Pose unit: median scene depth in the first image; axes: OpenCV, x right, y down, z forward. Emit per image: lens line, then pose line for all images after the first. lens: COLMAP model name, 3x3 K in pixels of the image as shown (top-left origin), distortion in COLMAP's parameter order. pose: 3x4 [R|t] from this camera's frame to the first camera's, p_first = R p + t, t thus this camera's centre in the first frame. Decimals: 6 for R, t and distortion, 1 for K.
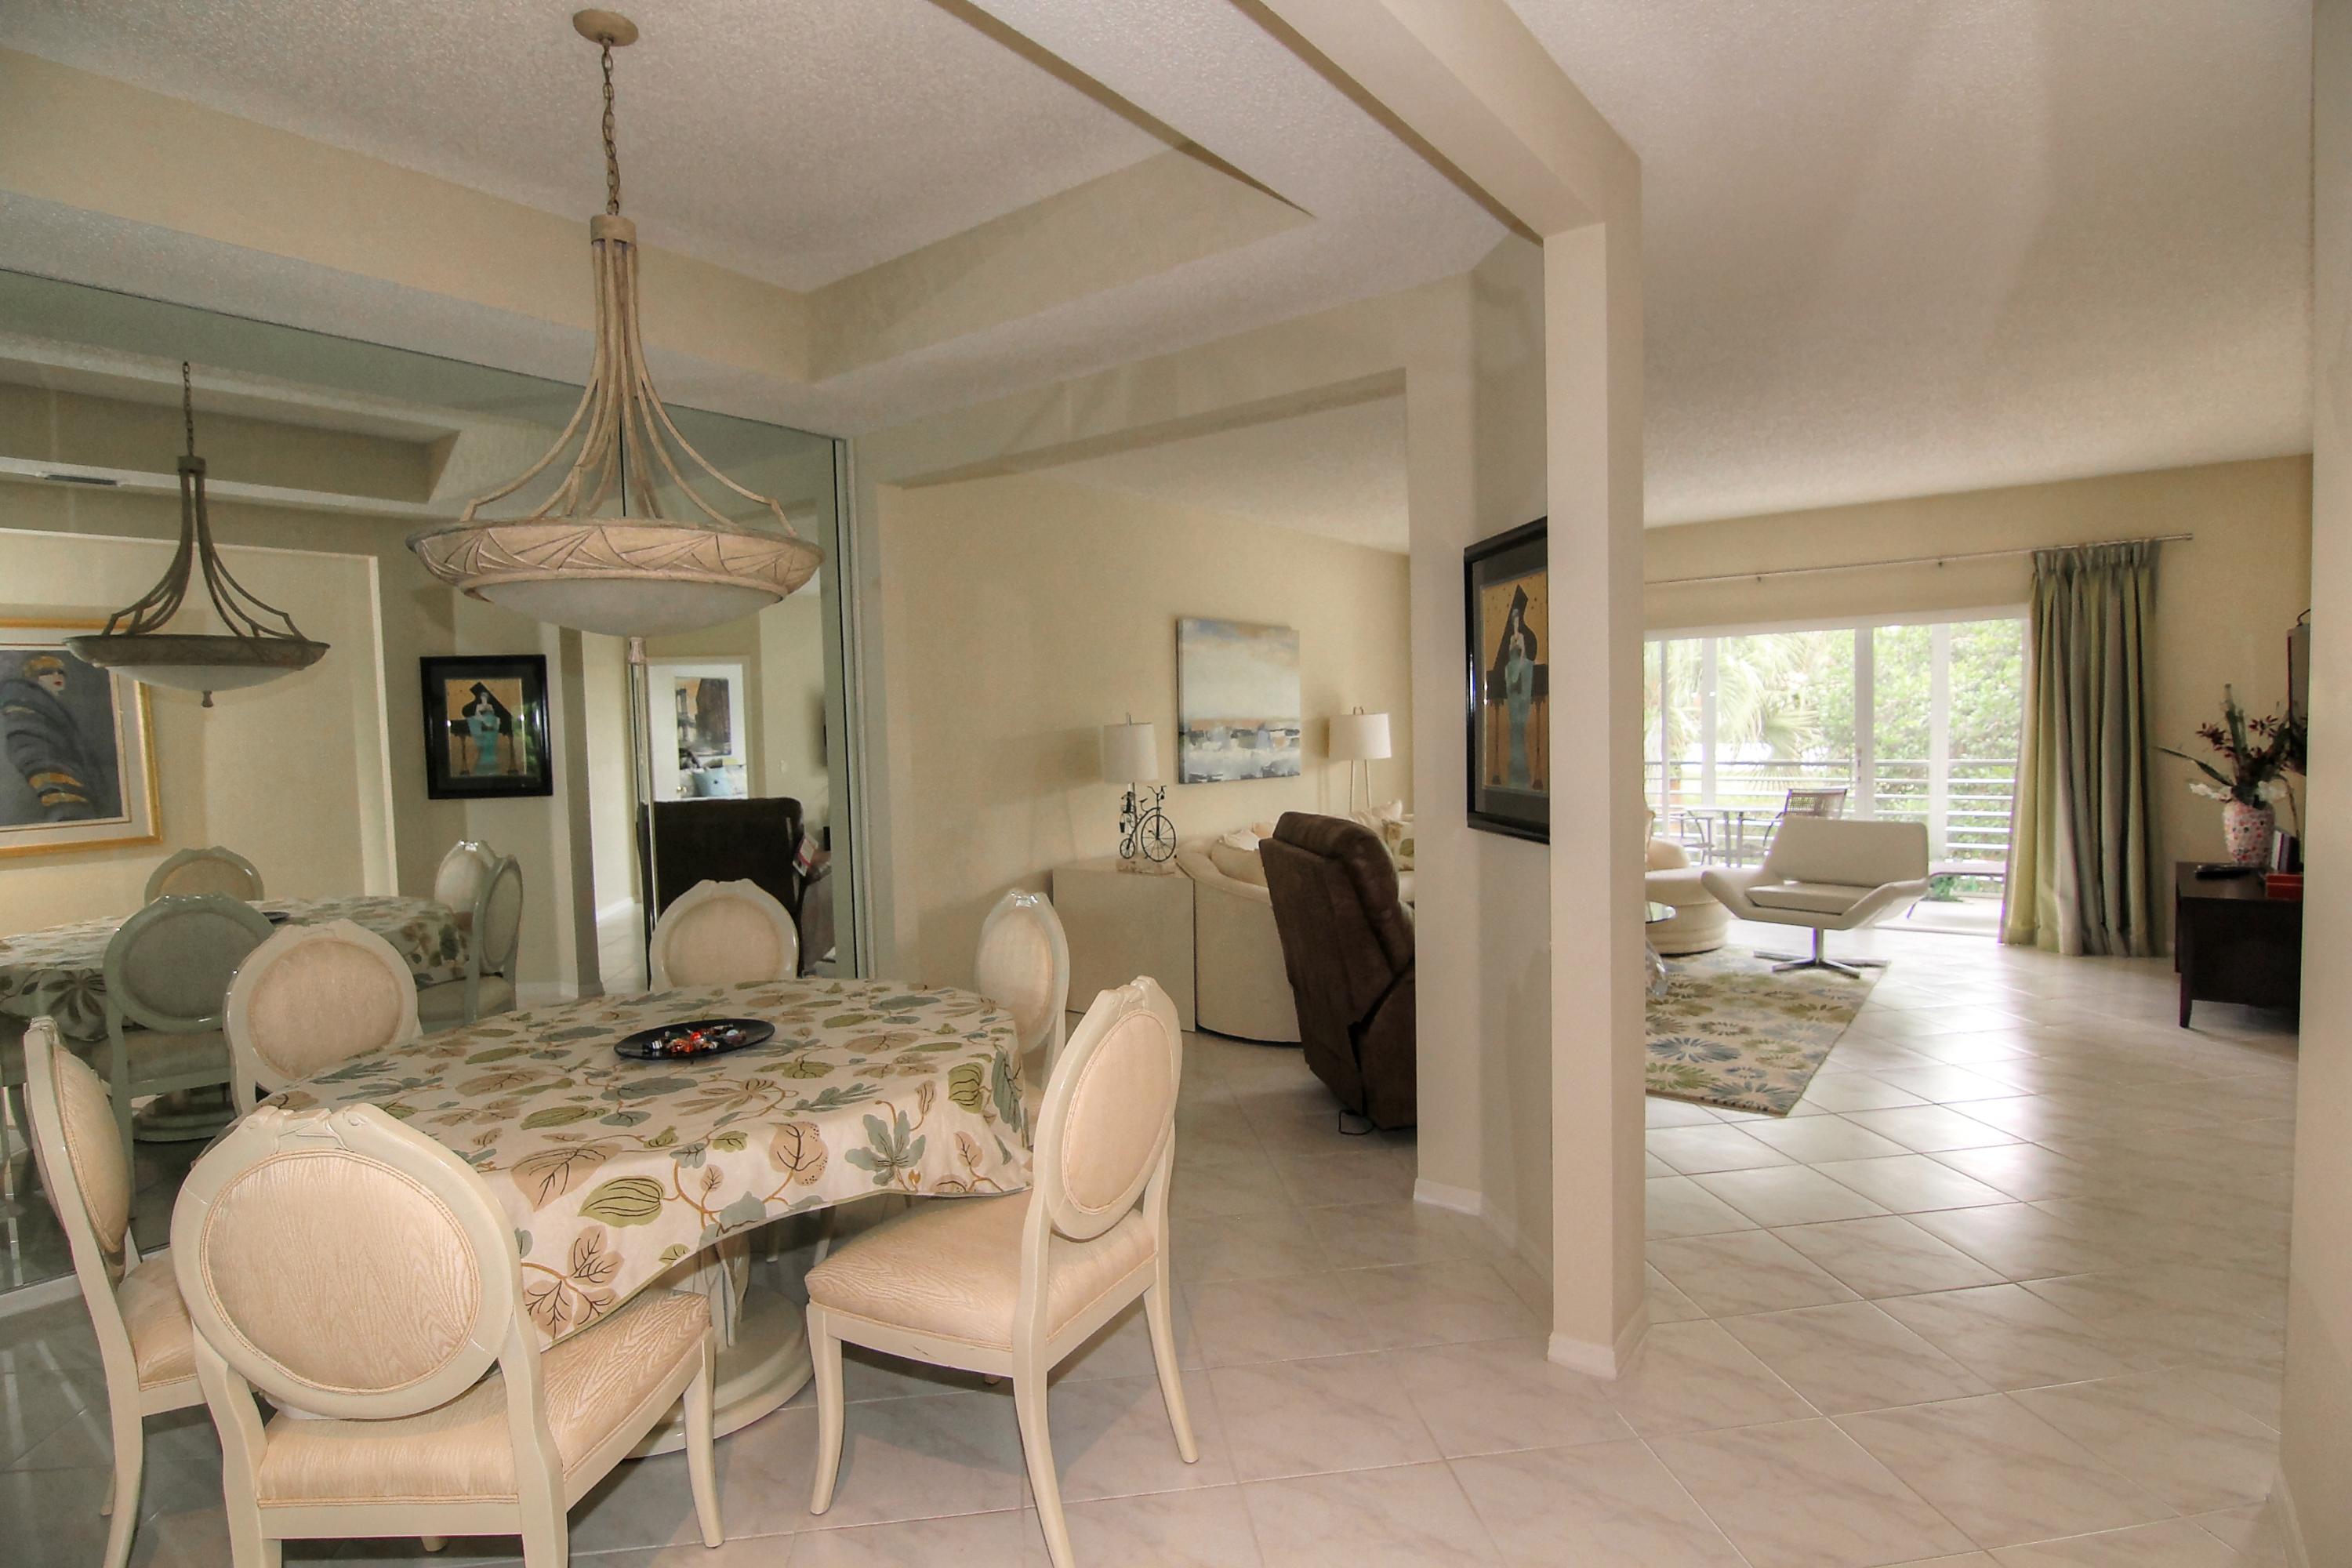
lens RADIAL K [[1186.2, 0, 1177.4], [0, 1186.2, 780.5], [0, 0, 1]] dist [-0.011603, -0.008128]
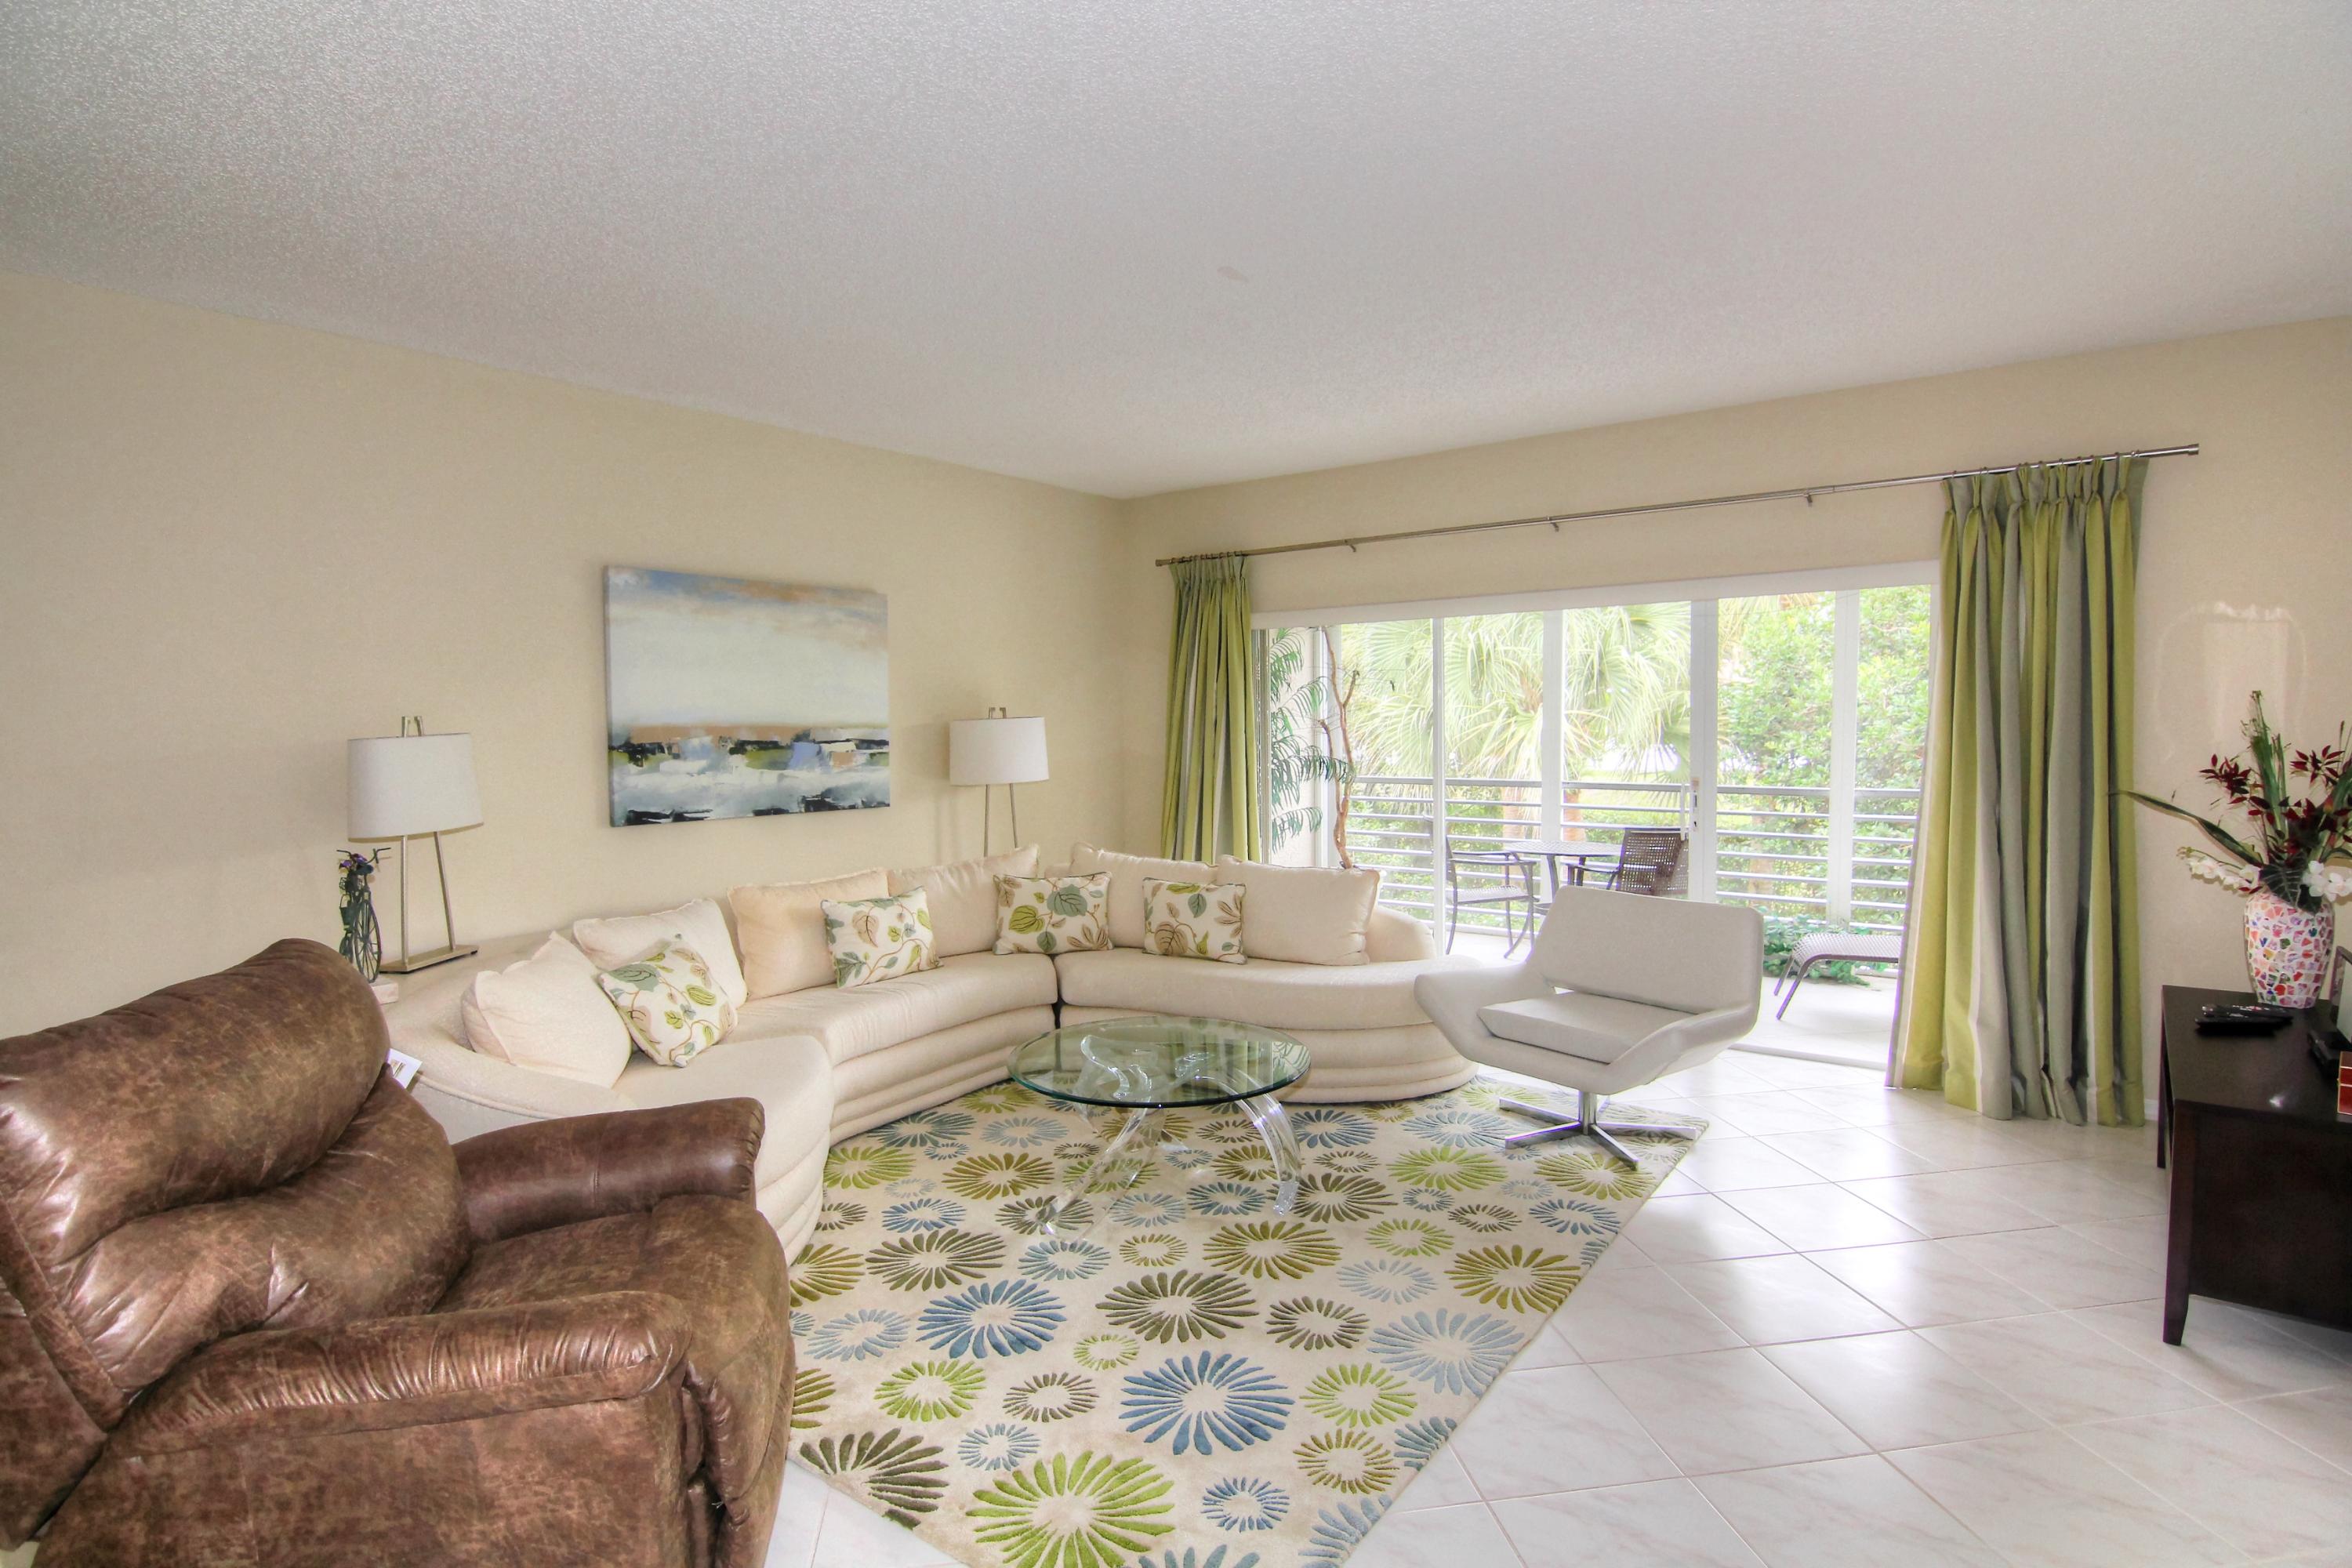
lens RADIAL K [[1186.2, 0, 1173.0], [0, 1186.2, 781.0], [0, 0, 1]] dist [-0.011603, -0.008128]
pose [[0.999891, 0.012230, 0.008310, 0.308985], [-0.012300, 0.999889, 0.008417, -0.031611], [-0.008206, -0.008519, 0.999930, 0.368964]]
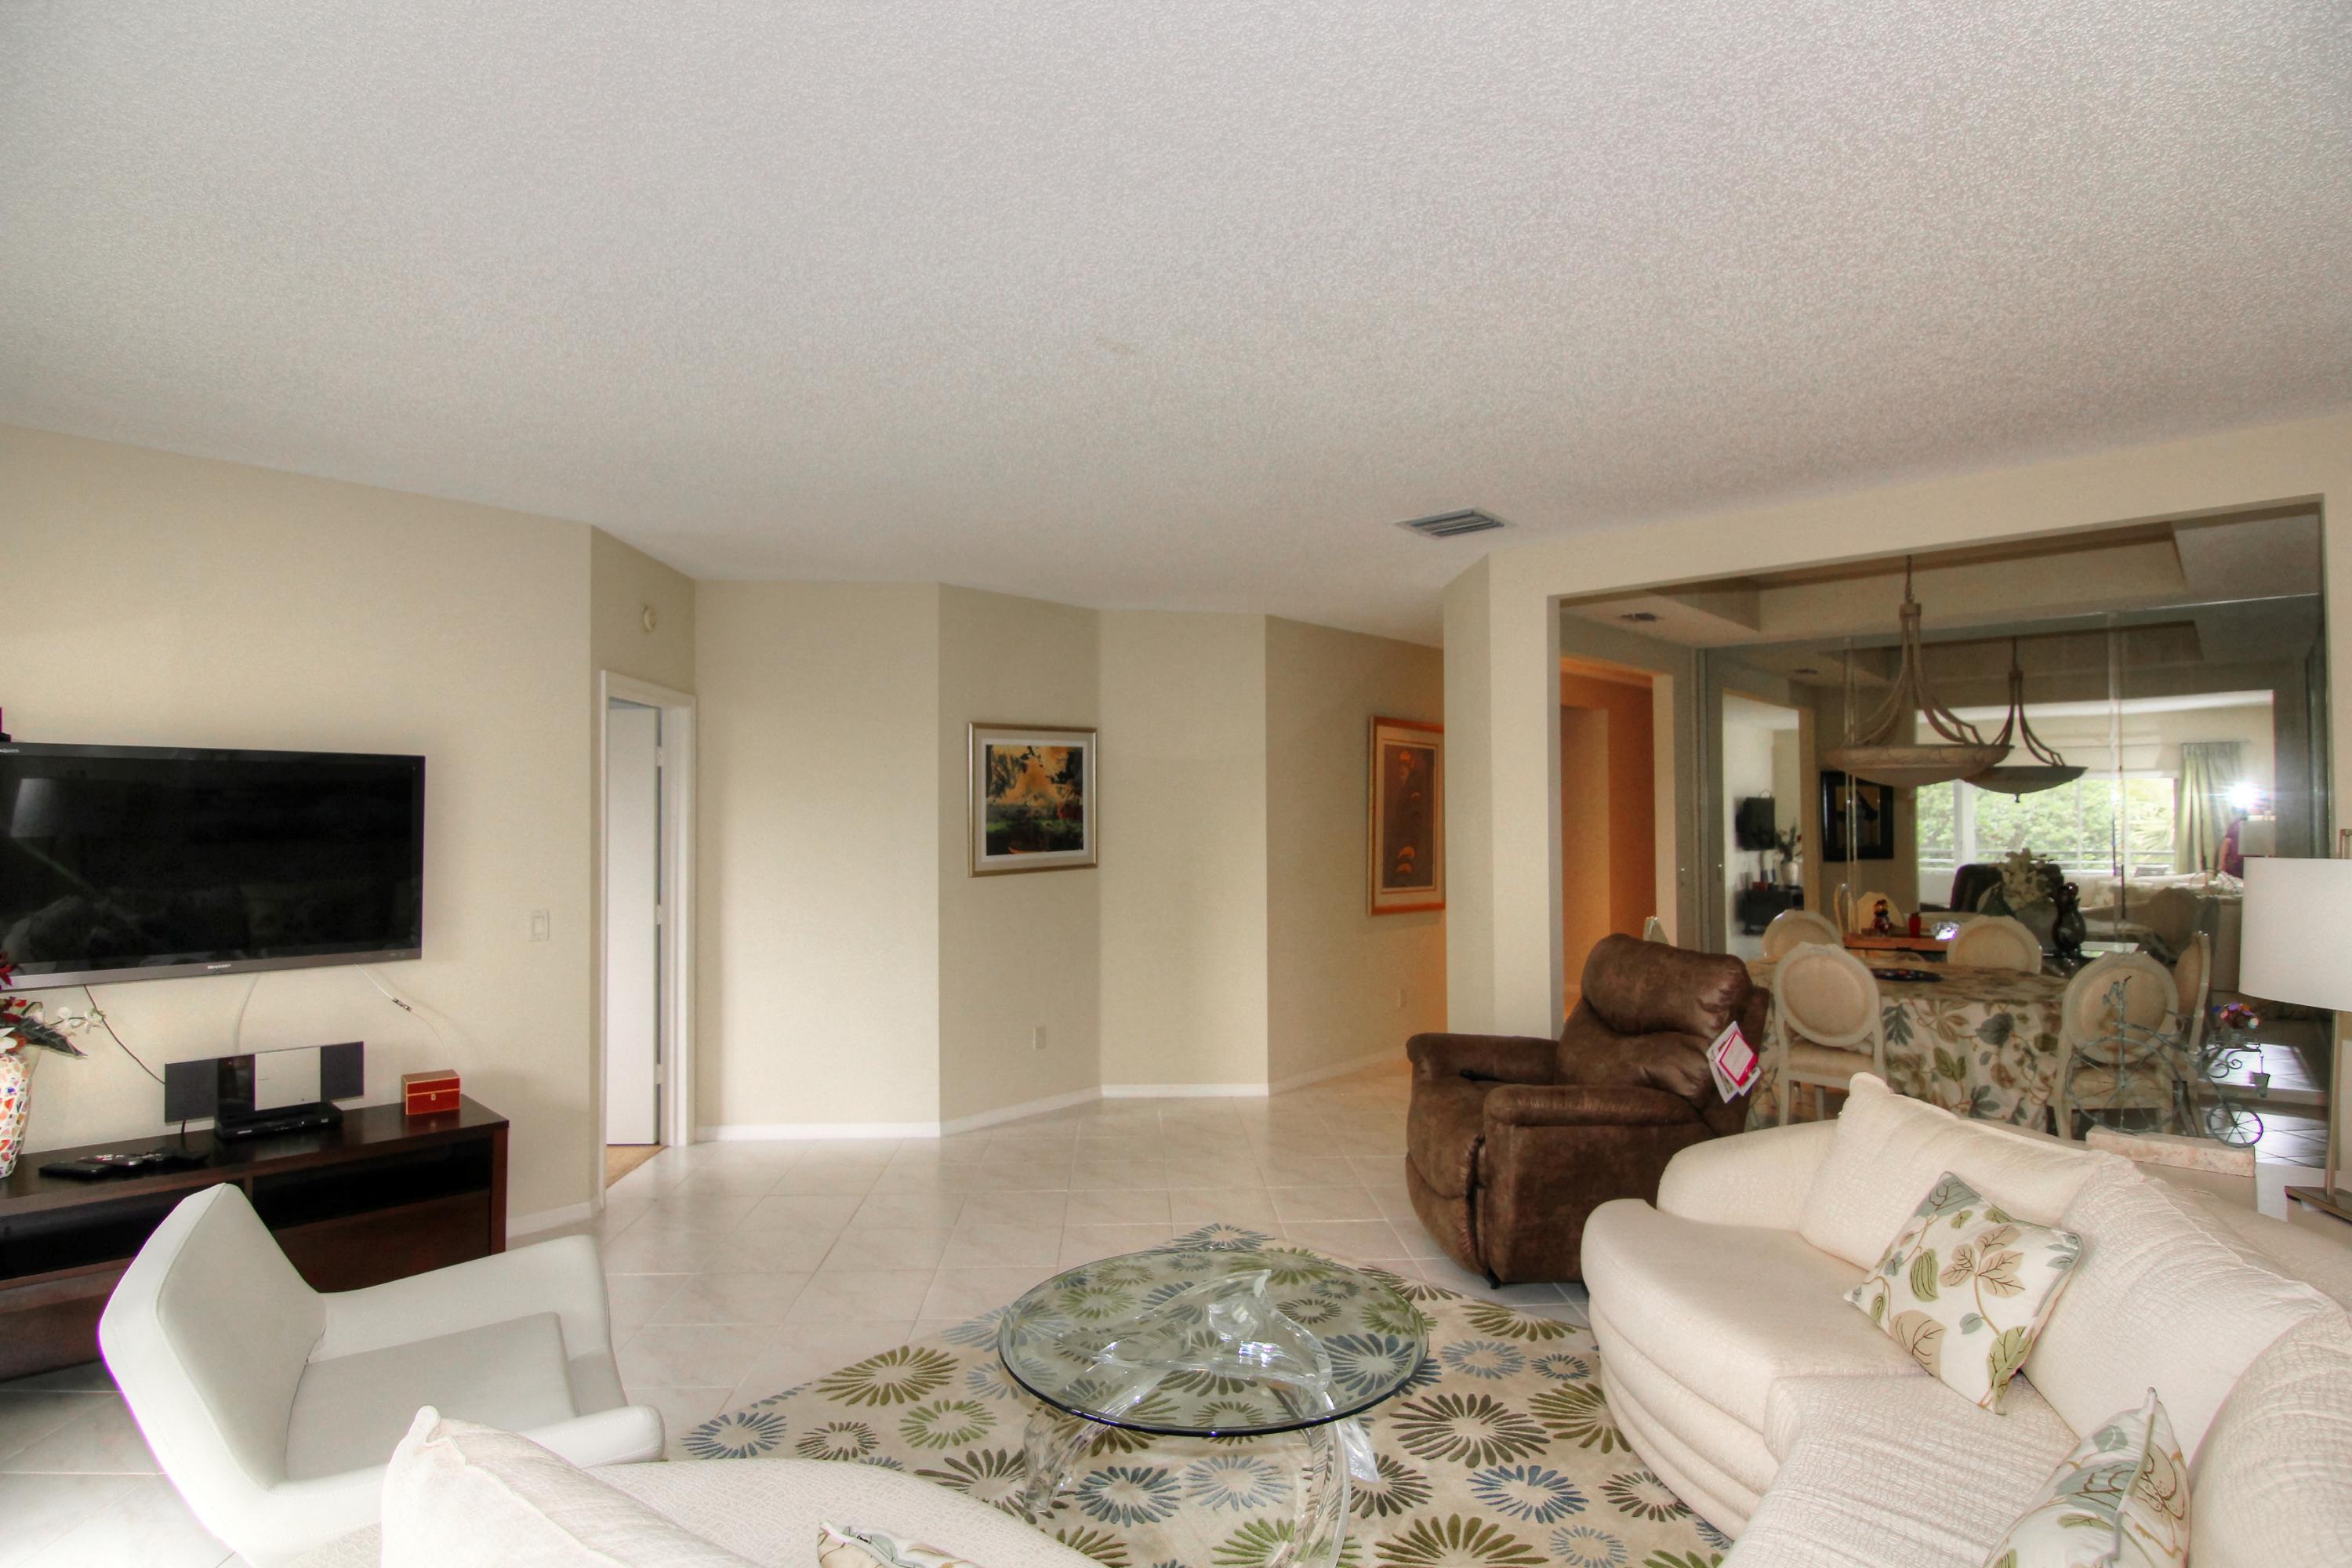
lens RADIAL K [[1186.2, 0, 1176.5], [0, 1186.2, 787.9], [0, 0, 1]] dist [-0.011603, -0.008128]
pose [[-0.996316, 0.032254, 0.079467, 0.285073], [0.034631, 0.998987, 0.028726, -0.086315], [-0.078460, 0.031372, -0.996424, 1.270065]]
